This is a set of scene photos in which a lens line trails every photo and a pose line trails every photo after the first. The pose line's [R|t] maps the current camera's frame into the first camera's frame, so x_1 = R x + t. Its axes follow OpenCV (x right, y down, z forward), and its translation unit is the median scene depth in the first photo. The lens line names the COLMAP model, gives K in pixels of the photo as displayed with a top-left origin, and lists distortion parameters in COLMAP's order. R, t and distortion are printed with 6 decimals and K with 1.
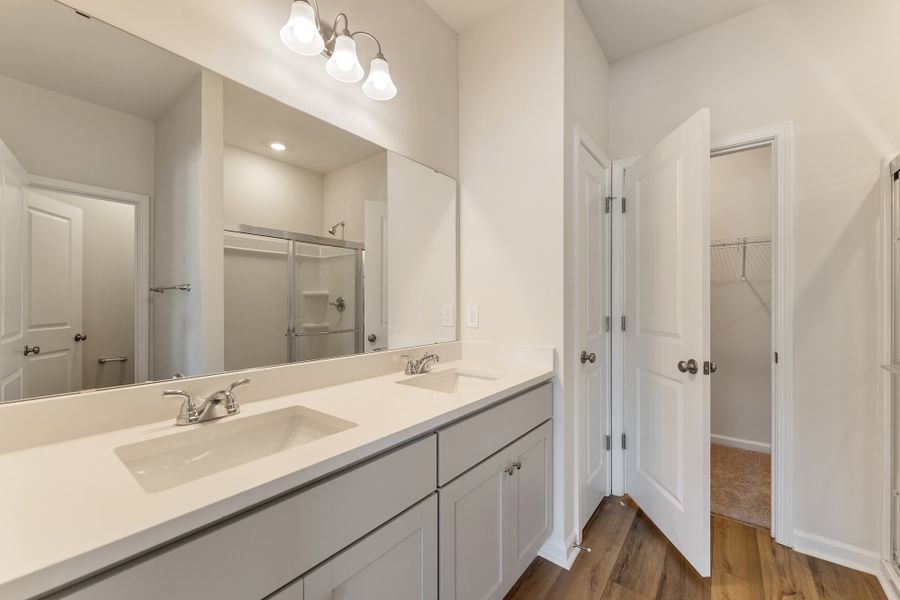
lens RADIAL K [[361.1, 0, 451.8], [0, 361.1, 296.9], [0, 0, 1]] dist [0.000484, 0.000032]
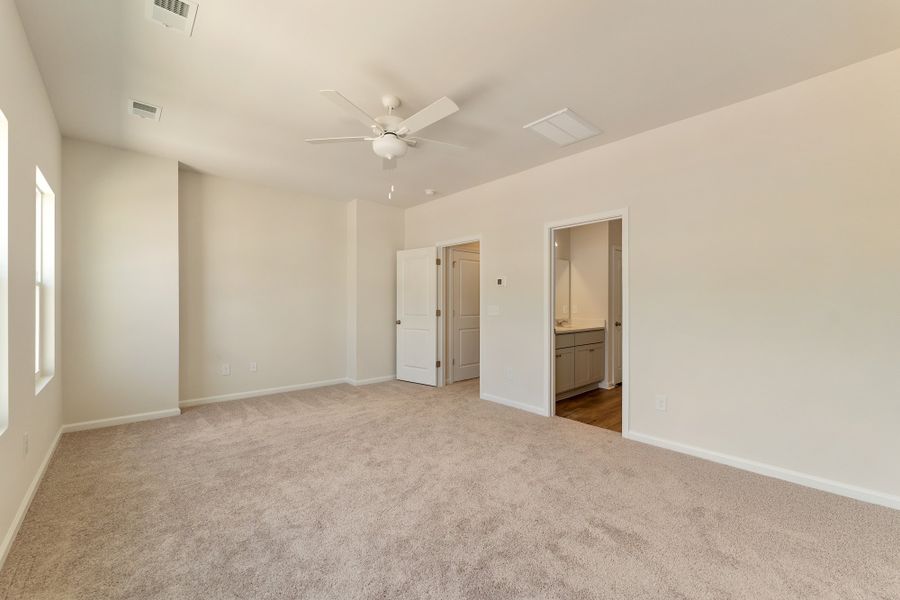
lens RADIAL K [[361.1, 0, 450.1], [0, 361.1, 300.8], [0, 0, 1]] dist [0.000484, 0.000032]
pose [[0.984153, 0.007088, -0.177182, -0.437663], [-0.006775, 0.999974, 0.002374, -0.018521], [0.177194, -0.001136, 0.984175, -2.092582]]
